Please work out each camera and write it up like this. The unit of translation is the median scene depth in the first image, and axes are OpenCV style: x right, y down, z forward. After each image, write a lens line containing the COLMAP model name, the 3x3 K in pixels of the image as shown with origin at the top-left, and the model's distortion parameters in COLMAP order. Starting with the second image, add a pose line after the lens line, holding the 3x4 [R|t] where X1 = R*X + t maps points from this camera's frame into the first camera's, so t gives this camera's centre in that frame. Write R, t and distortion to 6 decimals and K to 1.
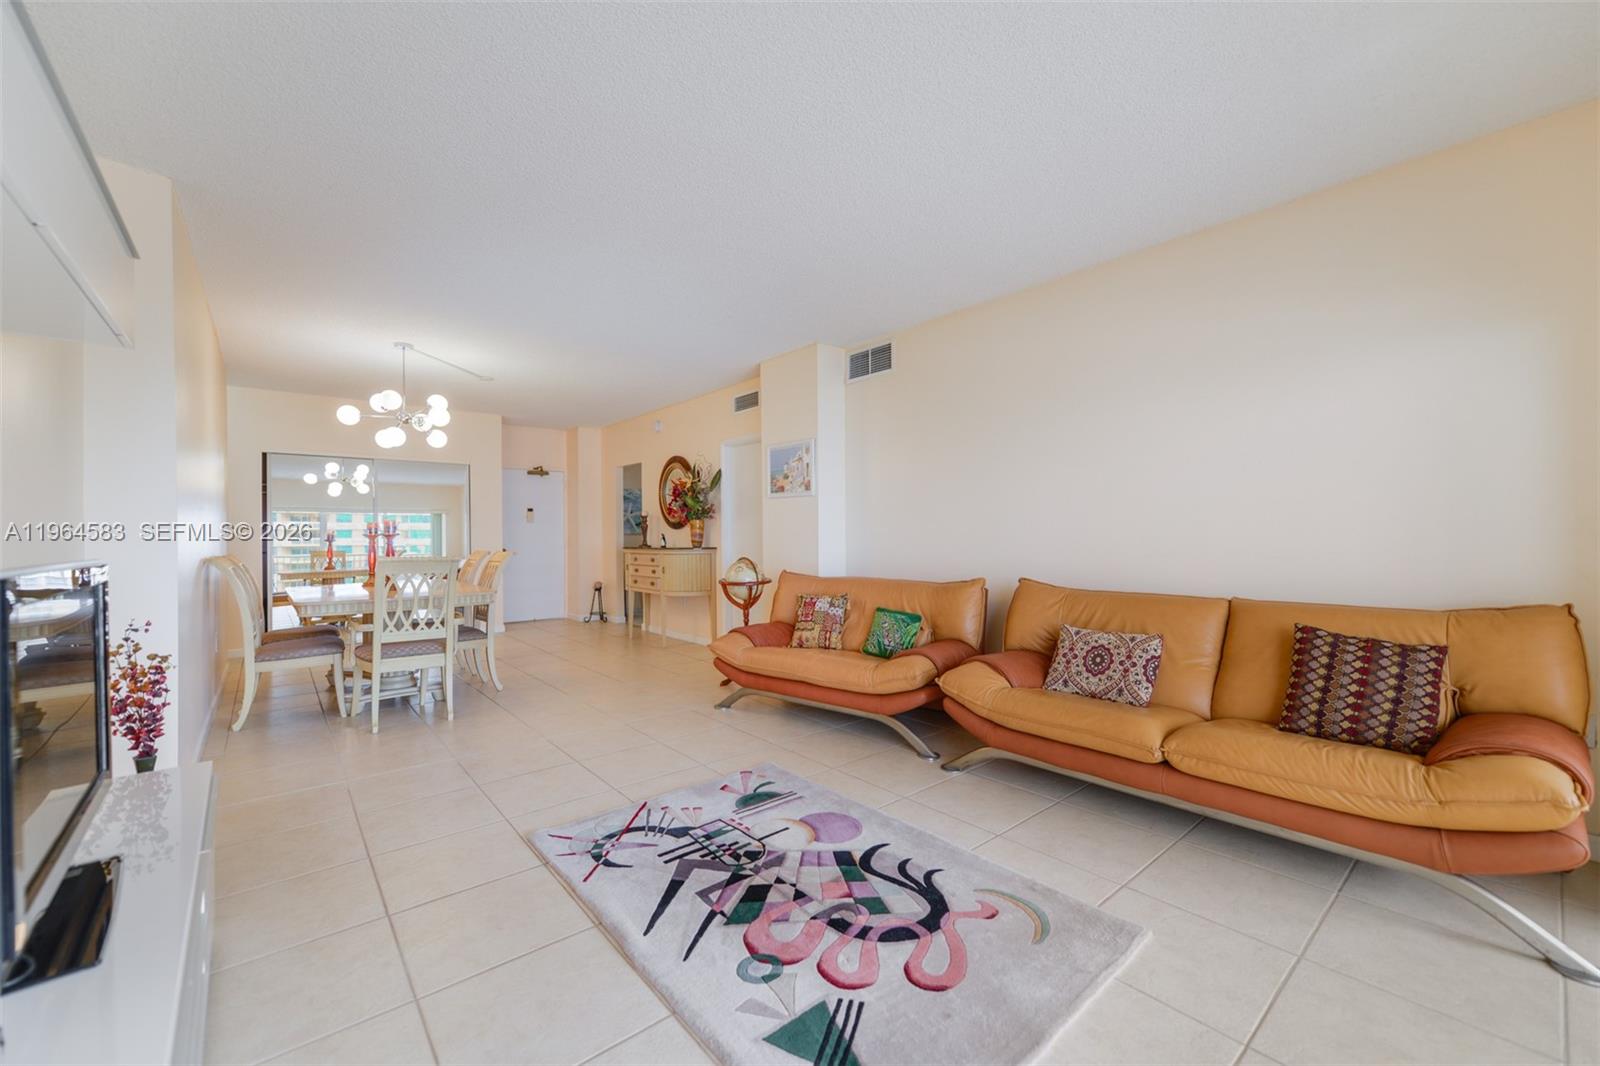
lens RADIAL K [[648.2, 0, 788.1], [0, 648.2, 533.1], [0, 0, 1]] dist [0.011386, -0.006256]
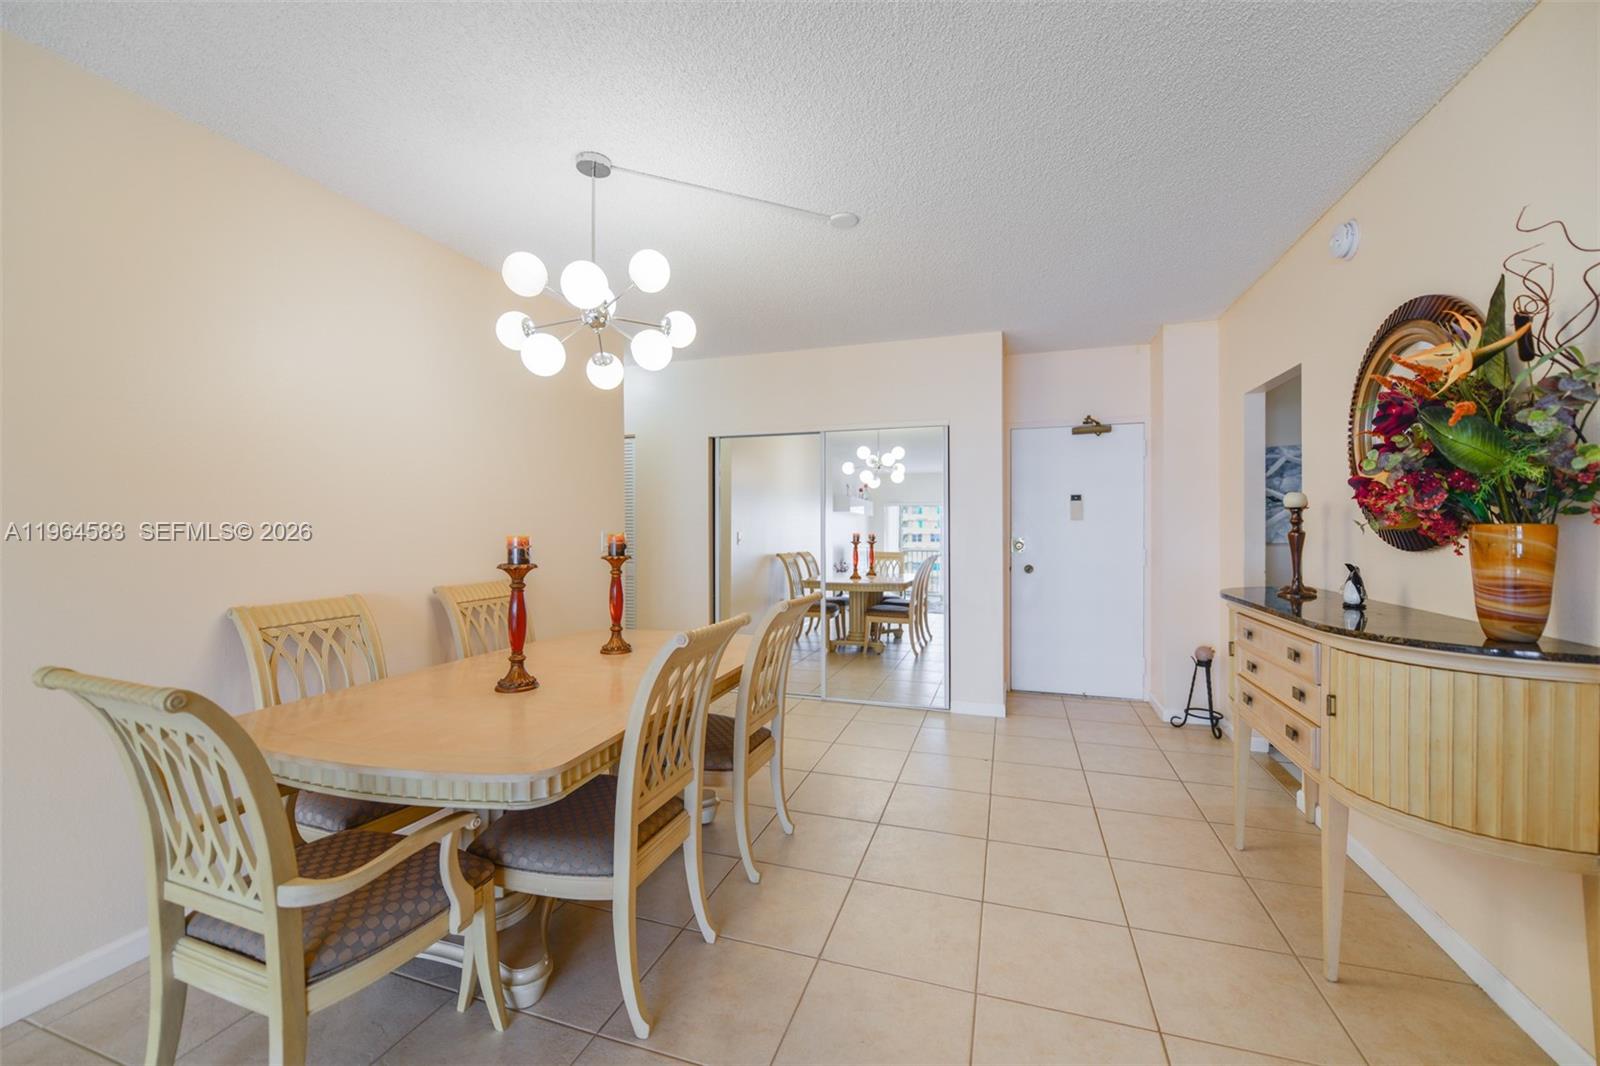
lens RADIAL K [[648.2, 0, 798.5], [0, 648.2, 528.3], [0, 0, 1]] dist [0.011386, -0.006256]
pose [[0.558192, 0.009995, -0.829652, -0.087605], [0.001631, 0.999912, 0.013144, -0.021789], [0.829710, -0.008690, 0.558127, 0.642966]]
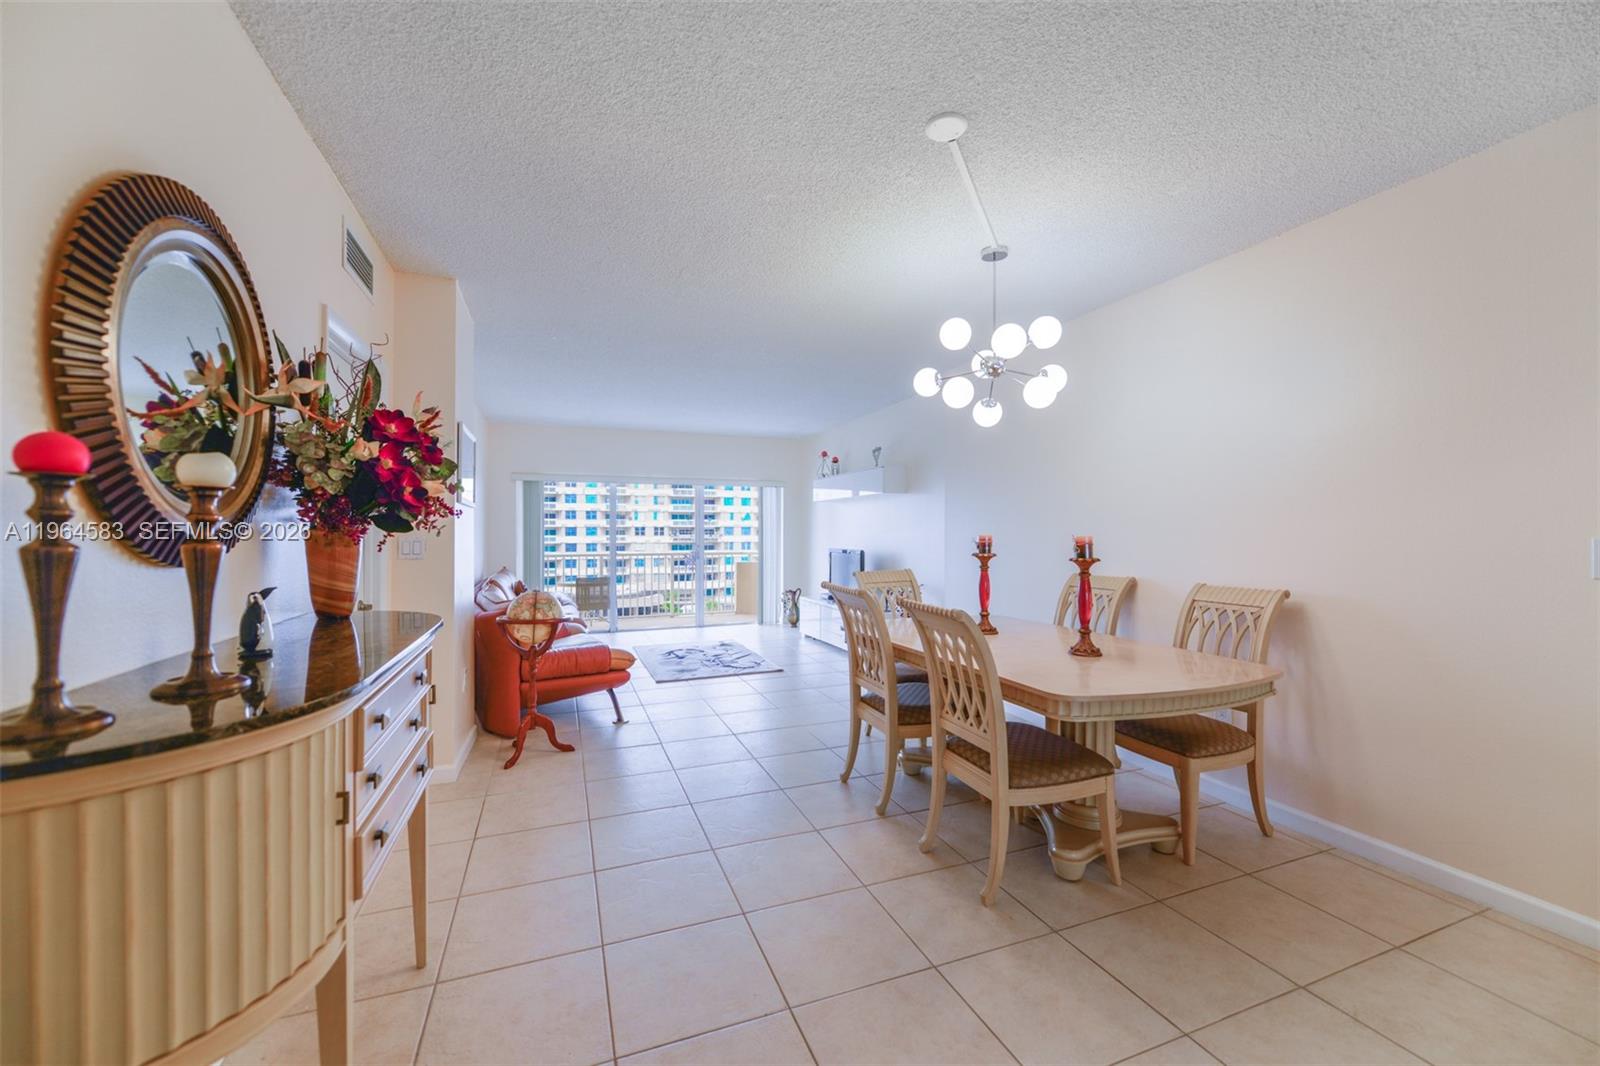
lens RADIAL K [[648.2, 0, 802.0], [0, 648.2, 529.5], [0, 0, 1]] dist [0.011386, -0.006256]
pose [[-0.952968, 0.011158, 0.302864, -0.410716], [0.009074, 0.999924, -0.008287, -0.014195], [-0.302934, -0.005149, -0.952998, 1.120137]]
